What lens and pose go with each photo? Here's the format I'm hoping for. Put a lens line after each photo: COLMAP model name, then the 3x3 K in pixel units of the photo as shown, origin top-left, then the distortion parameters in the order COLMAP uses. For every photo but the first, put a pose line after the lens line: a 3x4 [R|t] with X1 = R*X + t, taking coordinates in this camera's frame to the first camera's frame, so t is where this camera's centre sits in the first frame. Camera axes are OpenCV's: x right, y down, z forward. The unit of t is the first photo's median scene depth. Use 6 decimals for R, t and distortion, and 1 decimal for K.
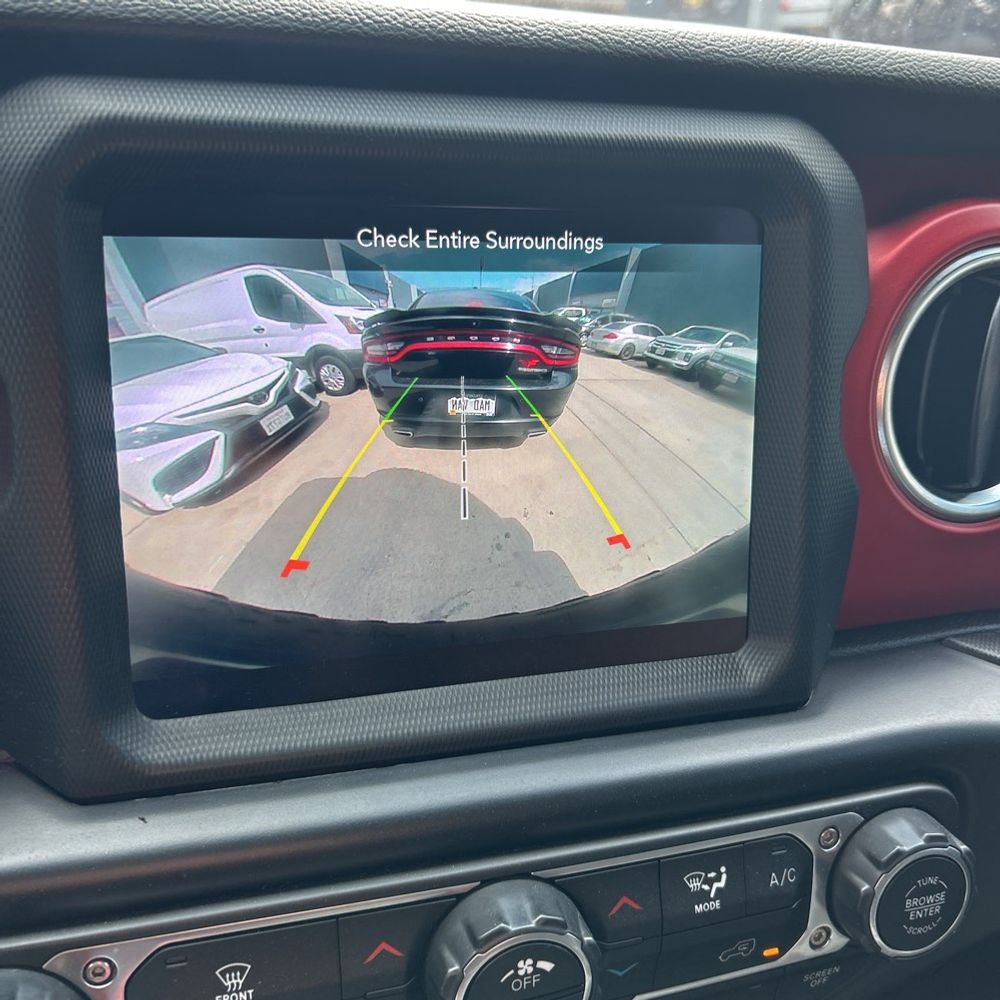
lens RADIAL K [[900.5, 0, 492.6], [0, 900.5, 498.6], [0, 0, 1]] dist [-0.021578, 0.001386]
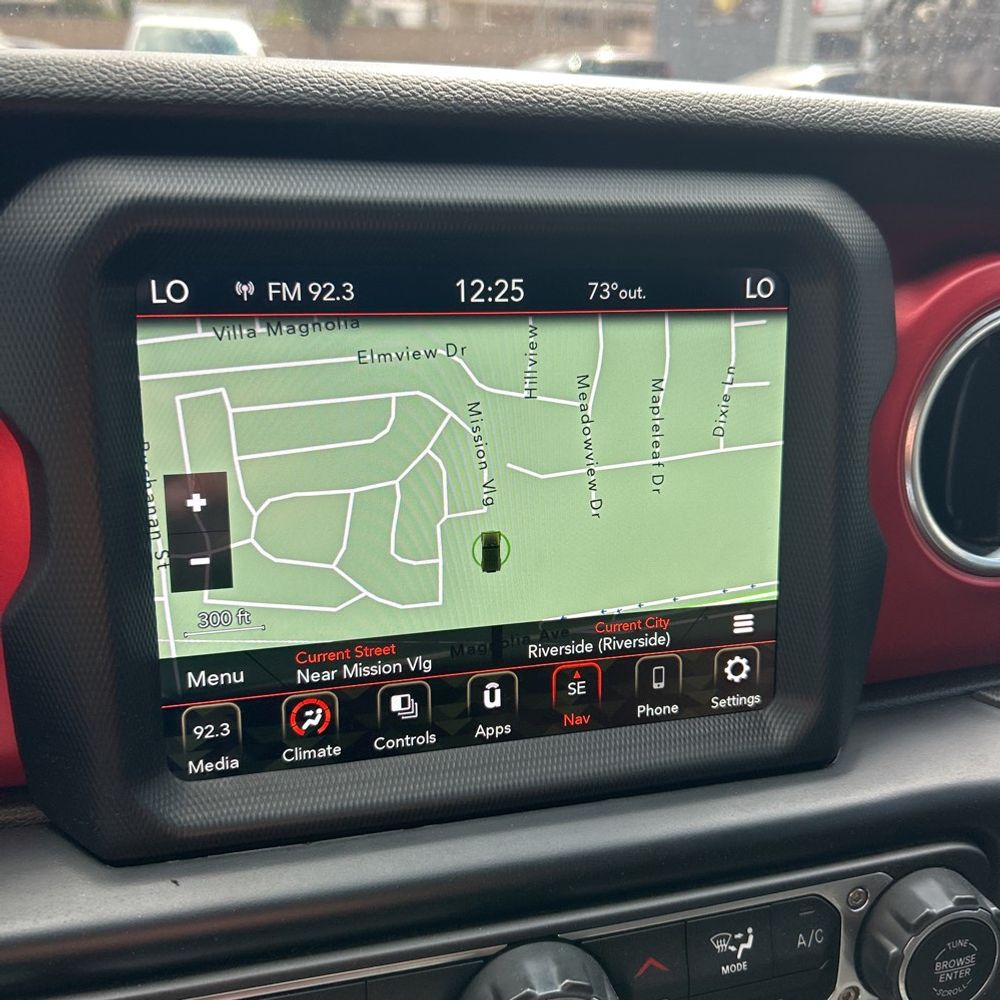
lens RADIAL K [[900.5, 0, 499.2], [0, 900.5, 498.7], [0, 0, 1]] dist [-0.021578, 0.001386]
pose [[0.999612, -0.001563, -0.027812, 0.006213], [0.001391, 0.999980, -0.006174, -0.064995], [0.027821, 0.006133, 0.999594, -0.008851]]
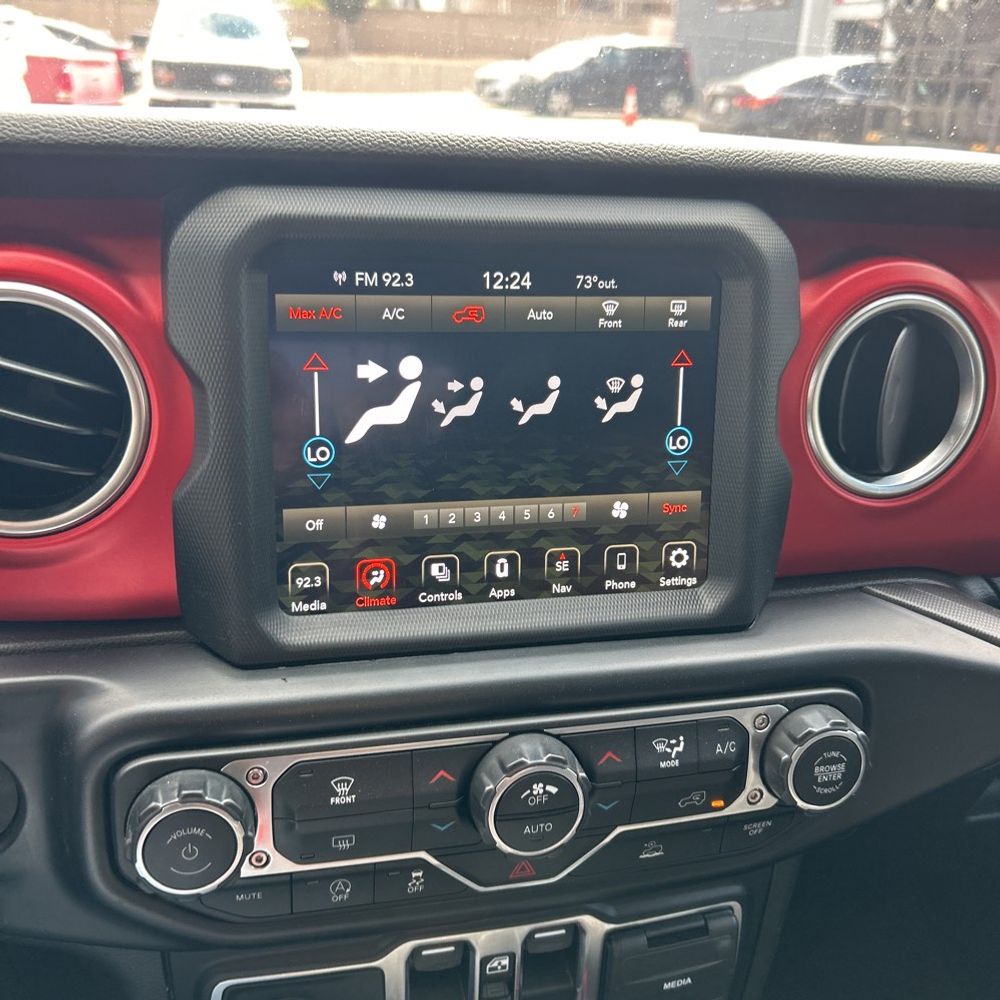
lens RADIAL K [[900.5, 0, 482.9], [0, 900.5, 498.8], [0, 0, 1]] dist [-0.021578, 0.001386]
pose [[0.998320, 0.021025, -0.053988, 0.014578], [-0.020626, 0.999756, 0.007934, 0.034123], [0.054142, -0.006807, 0.998510, -0.444325]]
